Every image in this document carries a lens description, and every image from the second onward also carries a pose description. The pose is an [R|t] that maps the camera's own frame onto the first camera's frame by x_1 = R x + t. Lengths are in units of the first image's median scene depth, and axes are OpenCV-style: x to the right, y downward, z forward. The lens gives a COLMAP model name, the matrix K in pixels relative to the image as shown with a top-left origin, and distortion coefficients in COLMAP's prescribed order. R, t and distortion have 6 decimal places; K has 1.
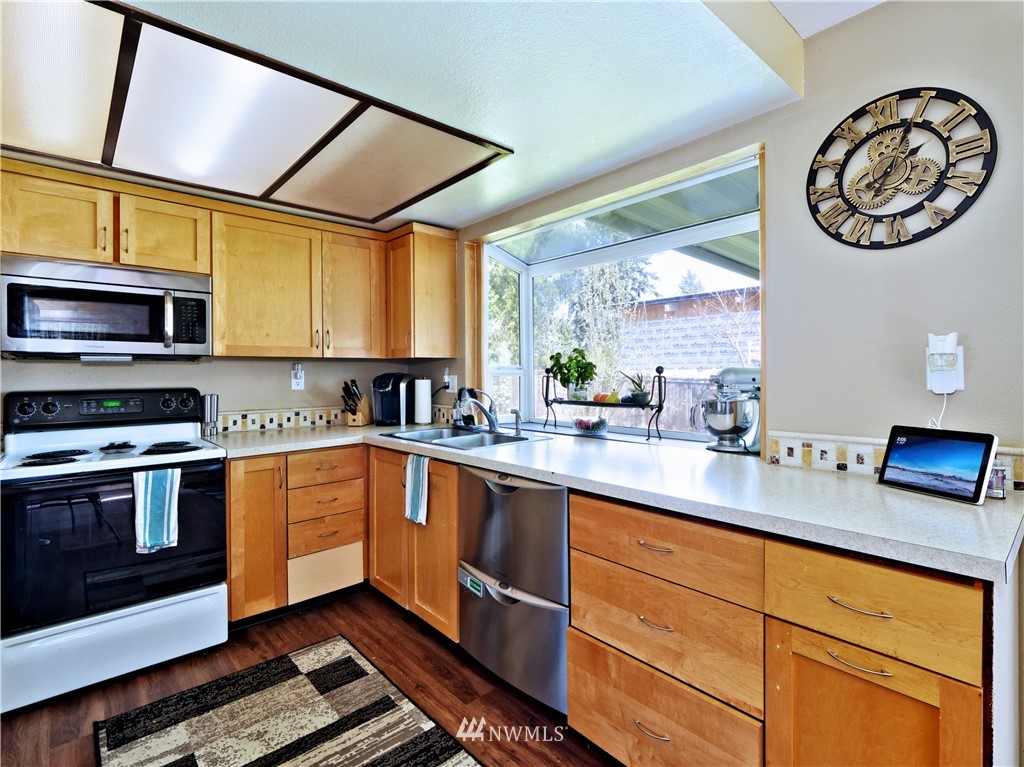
lens RADIAL K [[499.4, 0, 514.4], [0, 499.4, 378.6], [0, 0, 1]] dist [-0.000471, -0.000947]
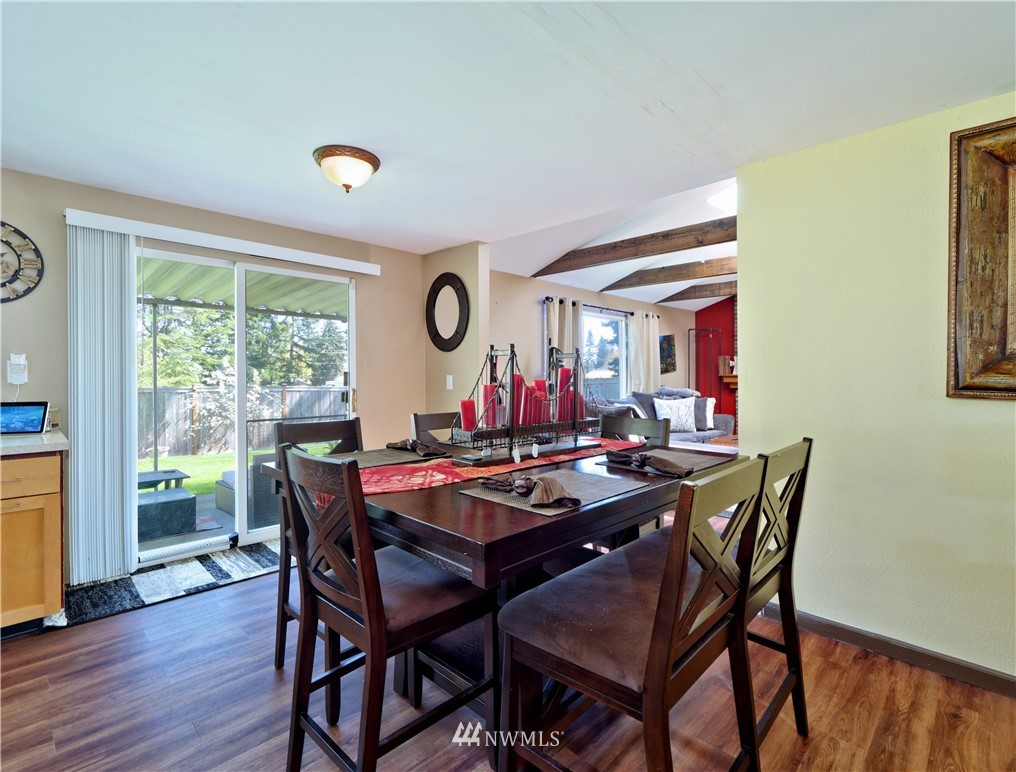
lens RADIAL K [[501.1, 0, 509.6], [0, 501.1, 381.0], [0, 0, 1]] dist [-0.011242, -0.000363]
pose [[-0.071025, -0.006684, 0.997452, -0.941984], [0.005871, 0.999957, 0.007119, 0.012367], [-0.997457, 0.006361, -0.070983, -0.608923]]
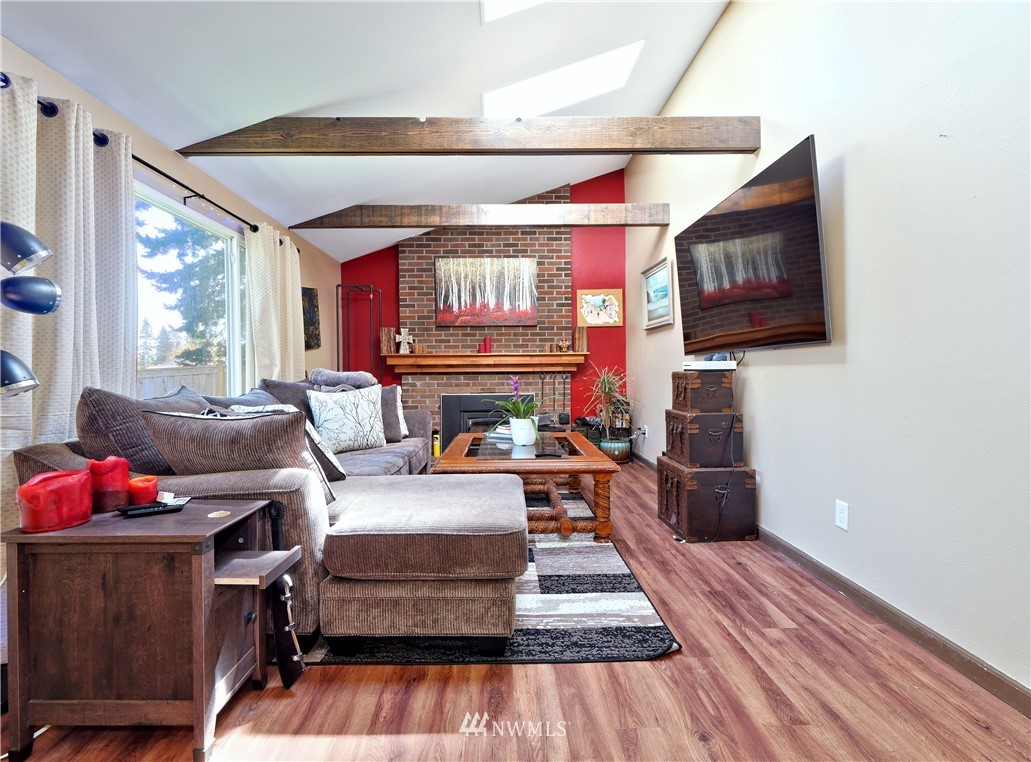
lens RADIAL K [[488.1, 0, 514.3], [0, 488.1, 369.2], [0, 0, 1]] dist [0.001697, 0.000042]
pose [[-0.767338, 0.014454, 0.641080, 0.908440], [0.023128, 0.999719, 0.005143, 0.101404], [-0.640825, 0.018773, -0.767457, -1.014619]]
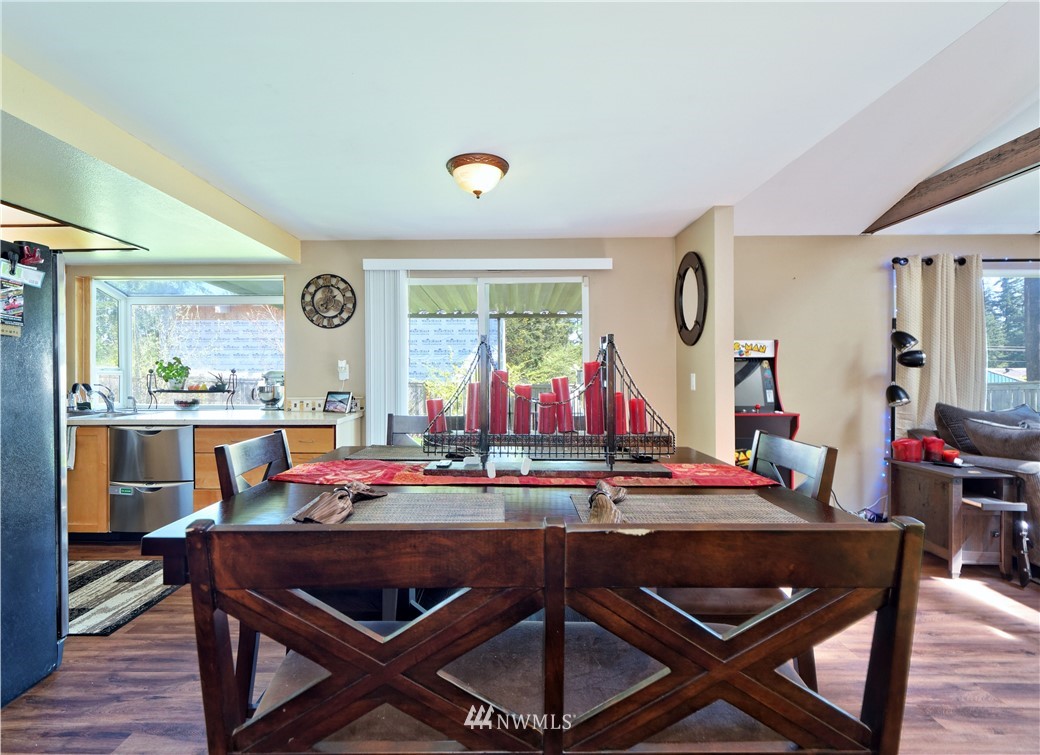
lens RADIAL K [[496.8, 0, 500.4], [0, 496.8, 375.6], [0, 0, 1]] dist [0.003594, 0.000049]
pose [[0.681333, 0.002831, 0.731969, -0.513073], [0.003274, 0.999971, -0.006915, 0.019418], [-0.731967, 0.007108, 0.681303, -1.309616]]
